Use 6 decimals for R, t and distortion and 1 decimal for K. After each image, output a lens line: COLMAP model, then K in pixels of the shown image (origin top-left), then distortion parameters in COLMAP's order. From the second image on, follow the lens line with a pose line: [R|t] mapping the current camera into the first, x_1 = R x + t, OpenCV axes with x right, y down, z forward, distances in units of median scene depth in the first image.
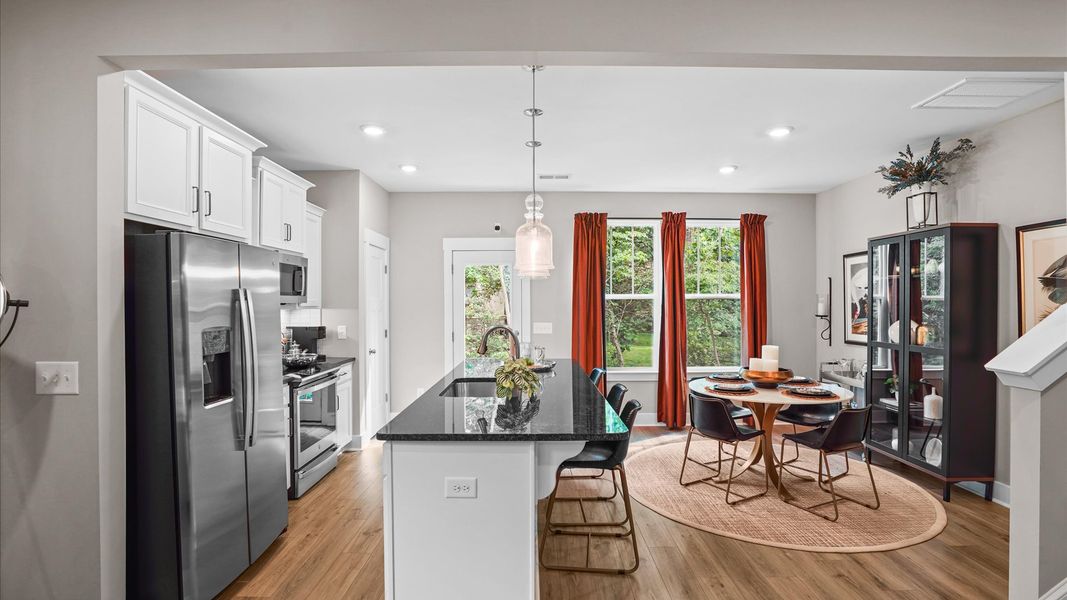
lens RADIAL K [[501.4, 0, 538.1], [0, 501.4, 295.6], [0, 0, 1]] dist [-0.031411, 0.005848]
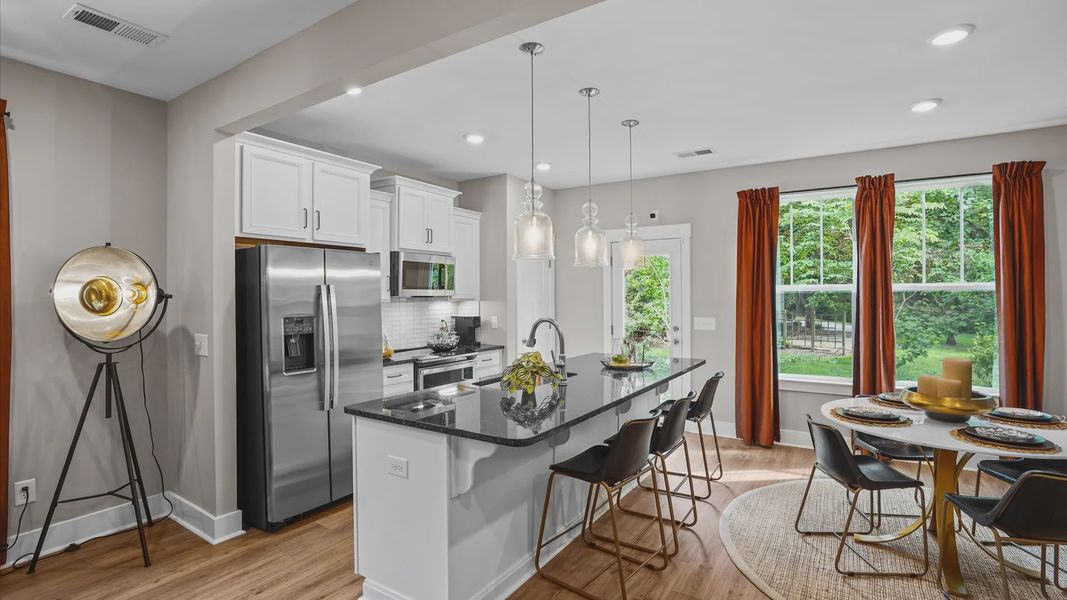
lens RADIAL K [[501.4, 0, 528.6], [0, 501.4, 292.8], [0, 0, 1]] dist [-0.031411, 0.005848]
pose [[0.834899, -0.003372, -0.550393, 0.367888], [0.007985, 0.999950, 0.005986, 0.002436], [0.550345, -0.009393, 0.834884, 0.141011]]
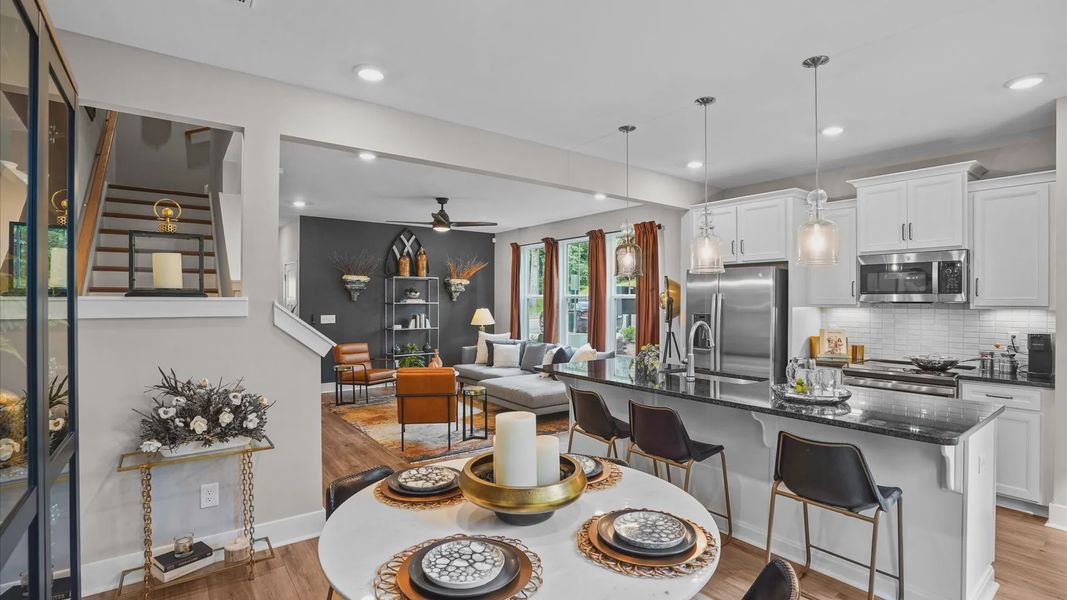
lens RADIAL K [[501.4, 0, 528.5], [0, 501.4, 303.3], [0, 0, 1]] dist [-0.031411, 0.005848]
pose [[-0.801397, 0.004149, -0.598118, 0.738928], [0.007682, 0.999965, -0.003357, 0.015994], [0.598083, -0.007285, -0.801401, 1.407294]]
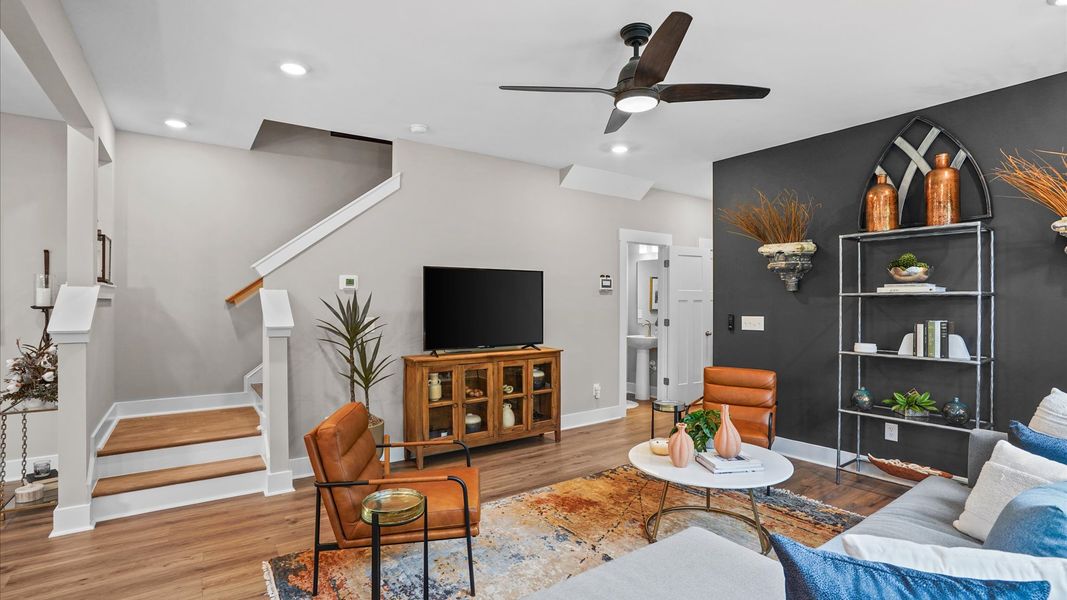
lens RADIAL K [[501.4, 0, 537.6], [0, 501.4, 301.9], [0, 0, 1]] dist [-0.031411, 0.005848]
pose [[-0.589288, 0.002302, 0.807920, -0.504205], [-0.009627, 0.999905, -0.009870, 0.033726], [-0.807866, -0.013594, -0.589210, 0.400823]]
